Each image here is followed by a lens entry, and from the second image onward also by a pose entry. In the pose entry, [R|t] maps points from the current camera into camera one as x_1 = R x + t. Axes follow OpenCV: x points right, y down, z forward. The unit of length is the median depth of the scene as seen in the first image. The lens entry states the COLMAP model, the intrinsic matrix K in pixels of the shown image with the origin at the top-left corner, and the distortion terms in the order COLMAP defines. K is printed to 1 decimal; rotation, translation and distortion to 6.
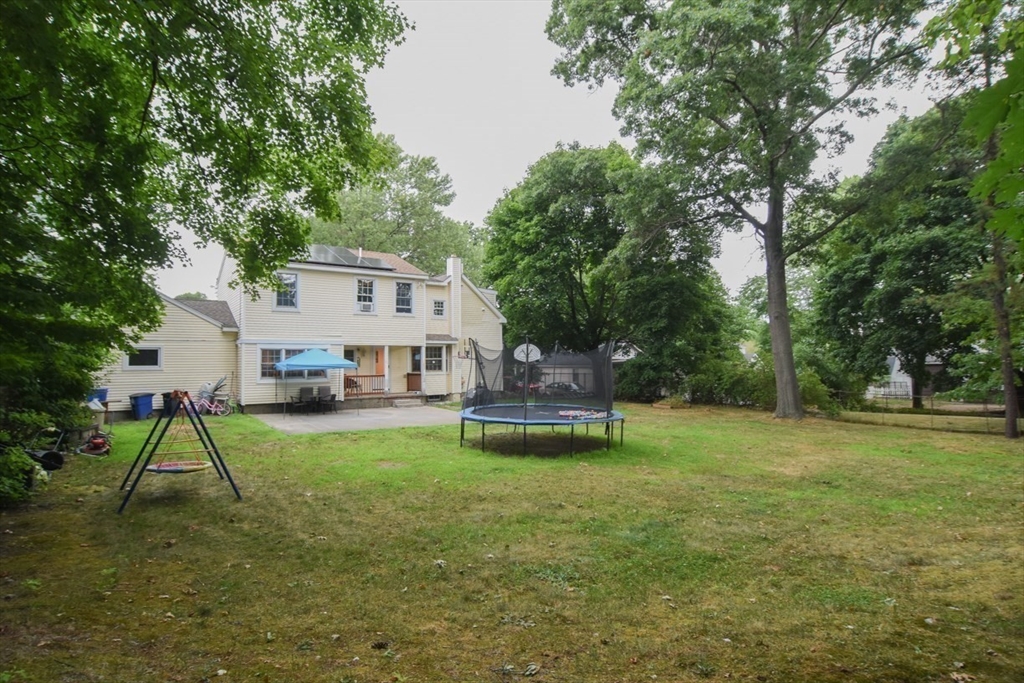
lens RADIAL K [[548.7, 0, 508.2], [0, 548.7, 339.2], [0, 0, 1]] dist [-0.004734, -0.011577]
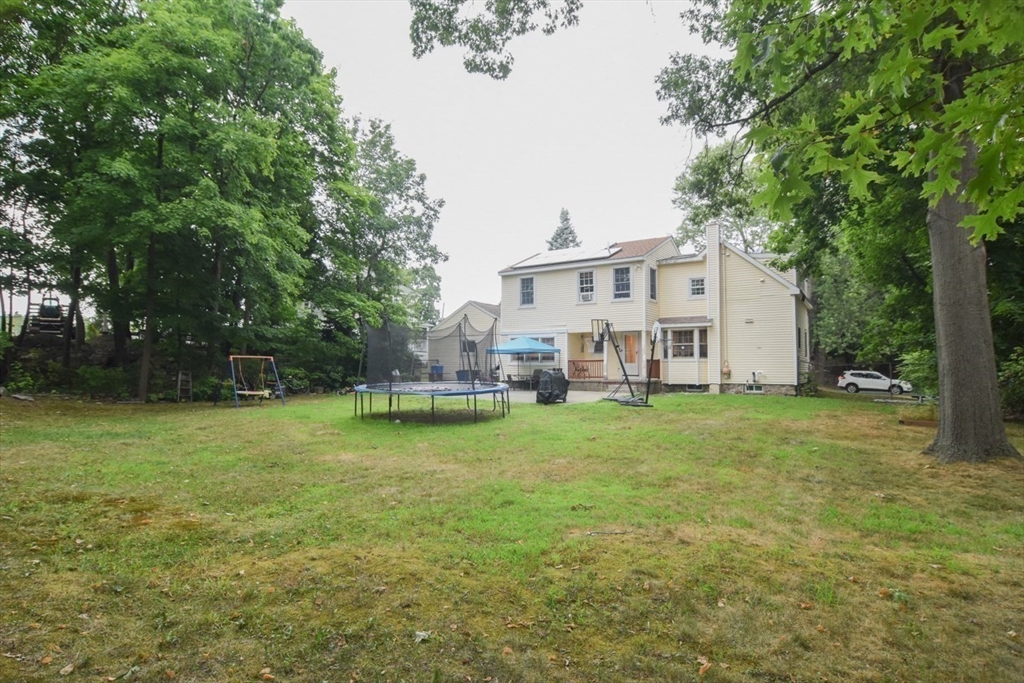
lens RADIAL K [[548.7, 0, 508.2], [0, 548.7, 339.2], [0, 0, 1]] dist [-0.004734, -0.011577]
pose [[0.338705, -0.038599, -0.940100, 0.676173], [0.031897, 0.999055, -0.029527, 0.049881], [0.940352, -0.019986, 0.339616, 0.465523]]
